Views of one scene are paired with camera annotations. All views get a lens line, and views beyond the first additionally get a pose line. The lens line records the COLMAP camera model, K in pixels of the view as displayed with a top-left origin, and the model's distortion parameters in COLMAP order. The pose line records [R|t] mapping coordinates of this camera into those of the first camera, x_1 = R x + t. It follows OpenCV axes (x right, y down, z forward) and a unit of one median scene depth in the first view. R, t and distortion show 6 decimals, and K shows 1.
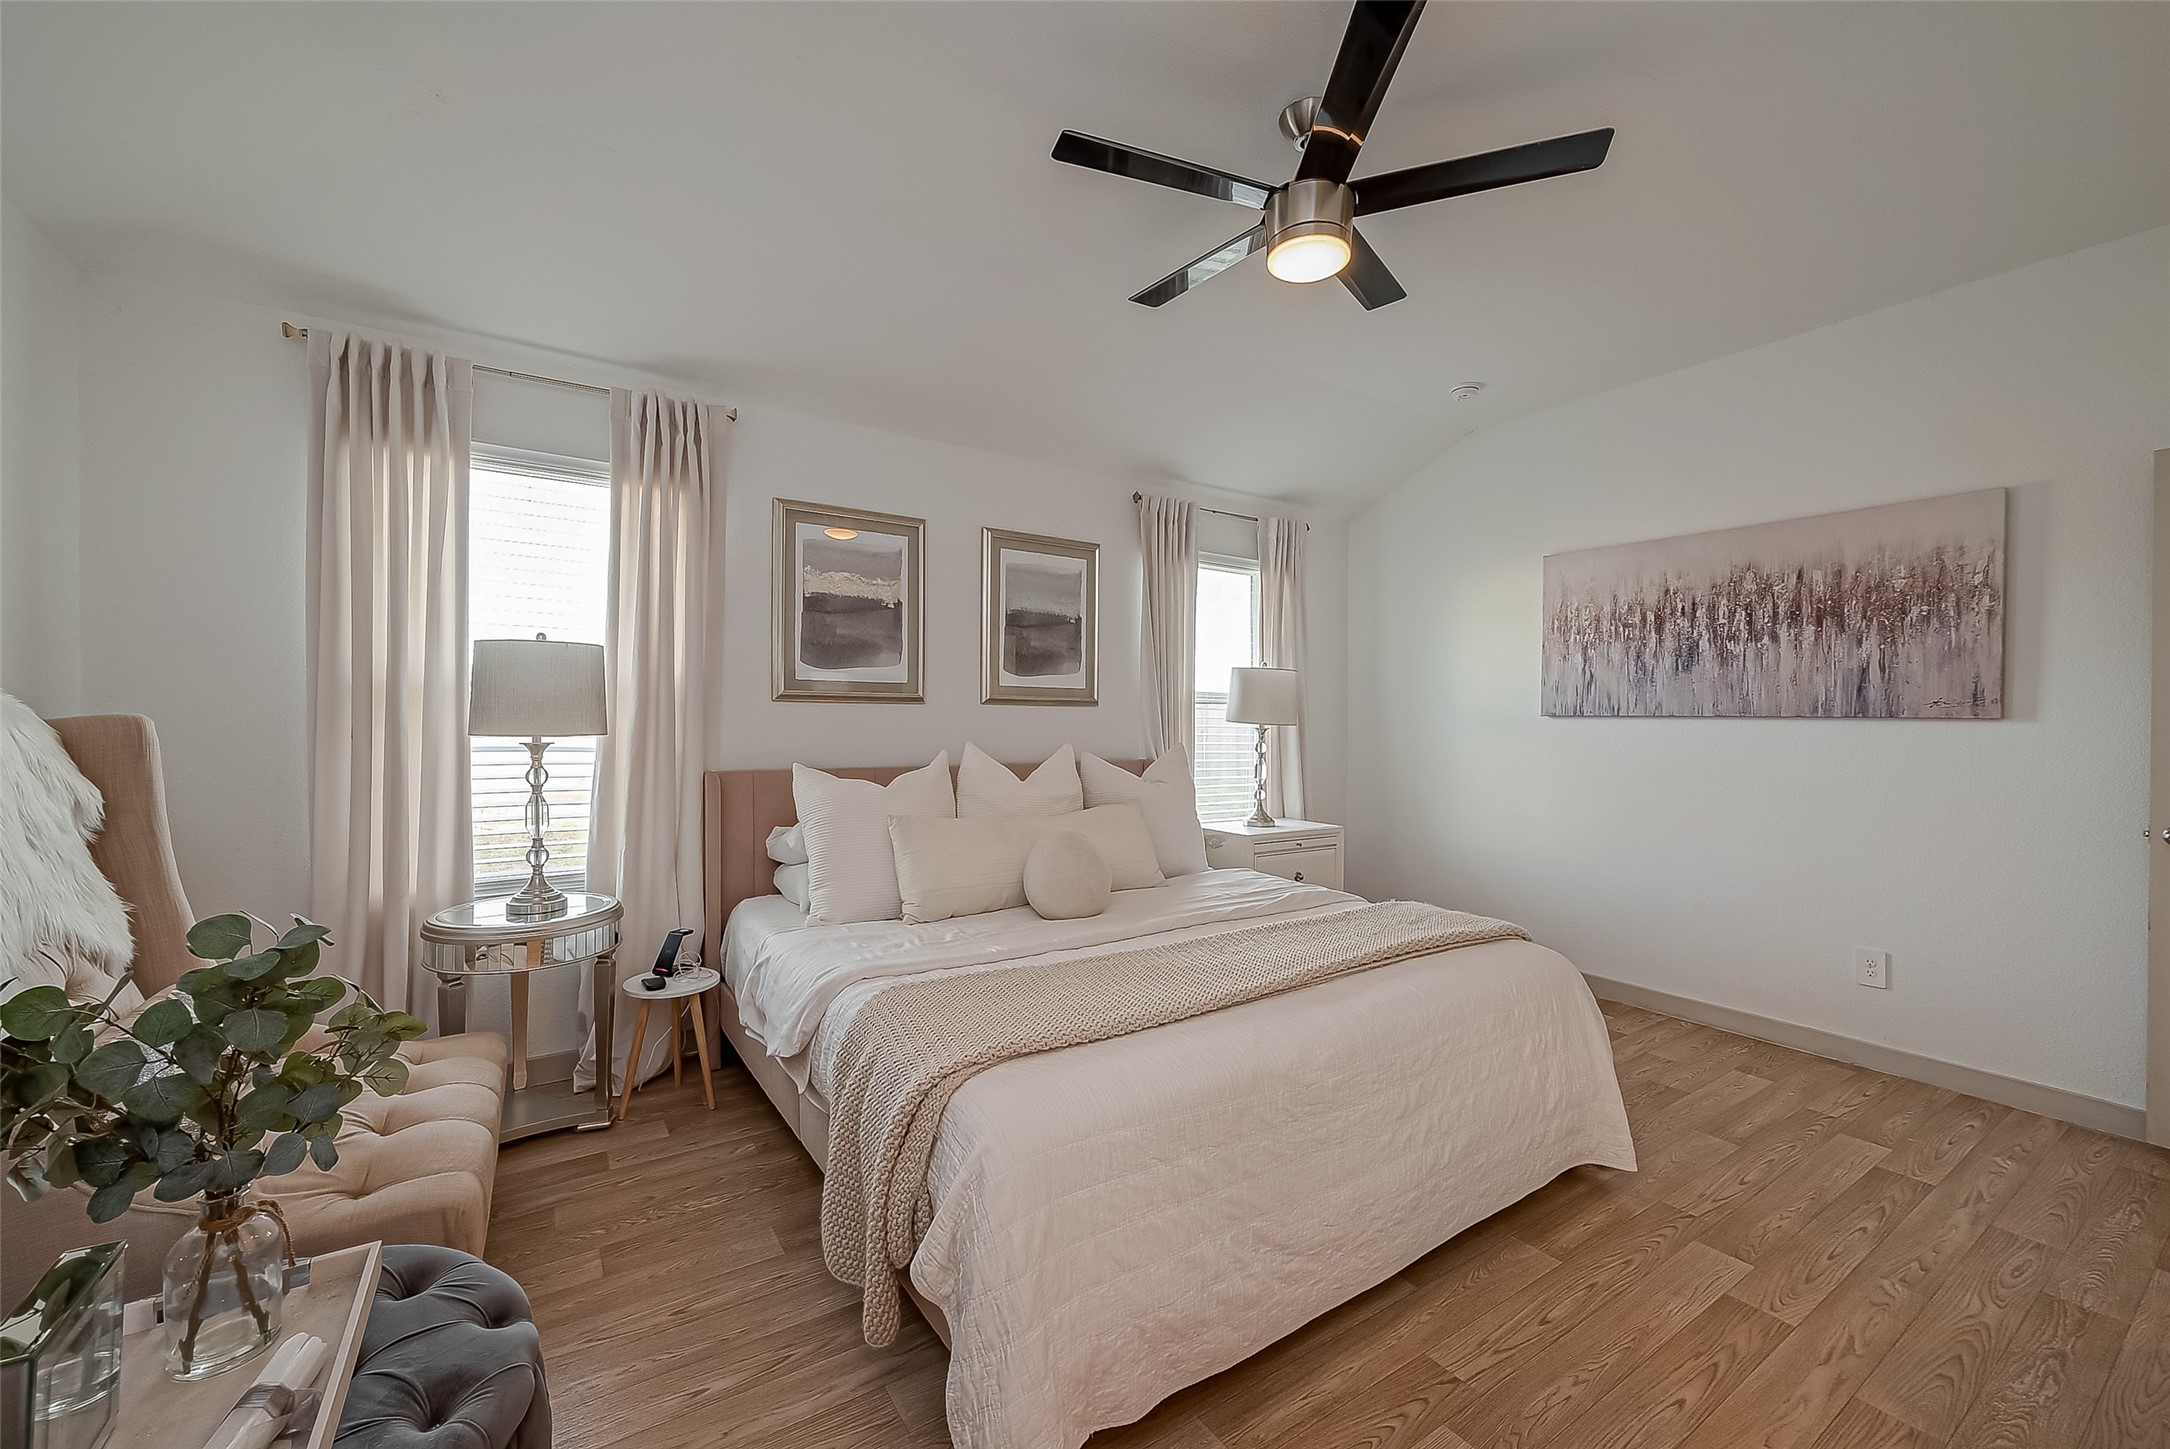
lens RADIAL K [[854.5, 0, 1090.5], [0, 854.5, 725.5], [0, 0, 1]] dist [-0.000807, -0.000258]
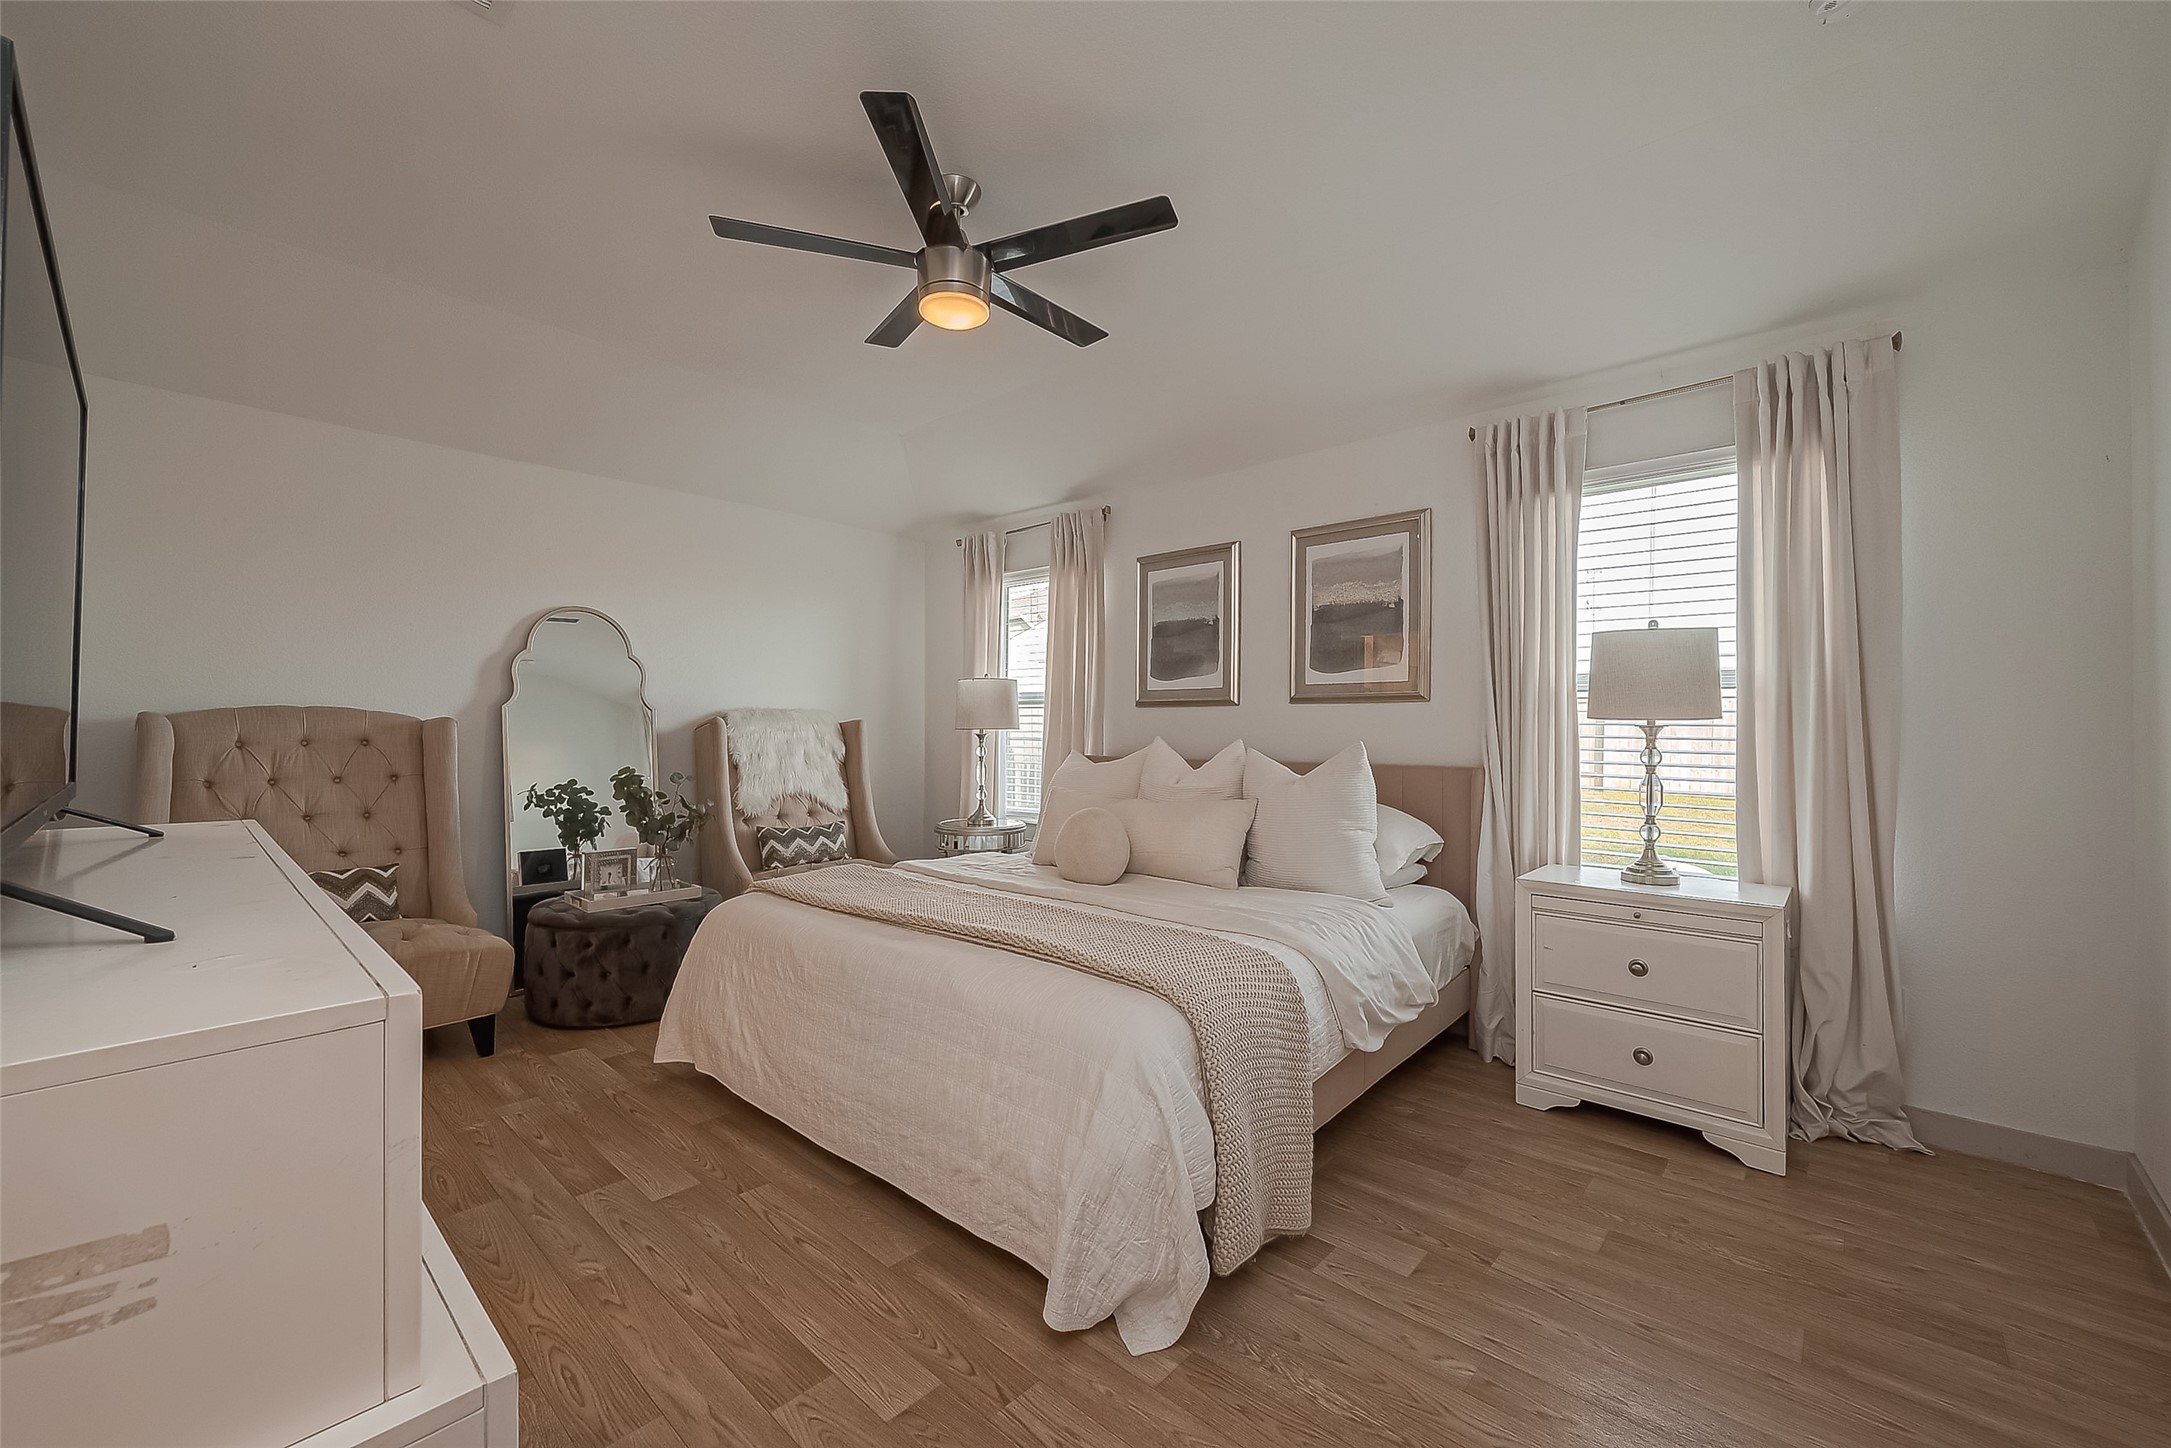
lens RADIAL K [[854.9, 0, 1105.2], [0, 854.9, 740.8], [0, 0, 1]] dist [-0.000807, -0.000258]
pose [[0.258969, 0.015073, -0.965768, 0.861385], [-0.003434, 0.999886, 0.014684, 0.005887], [0.965879, -0.000487, 0.258992, 0.547361]]
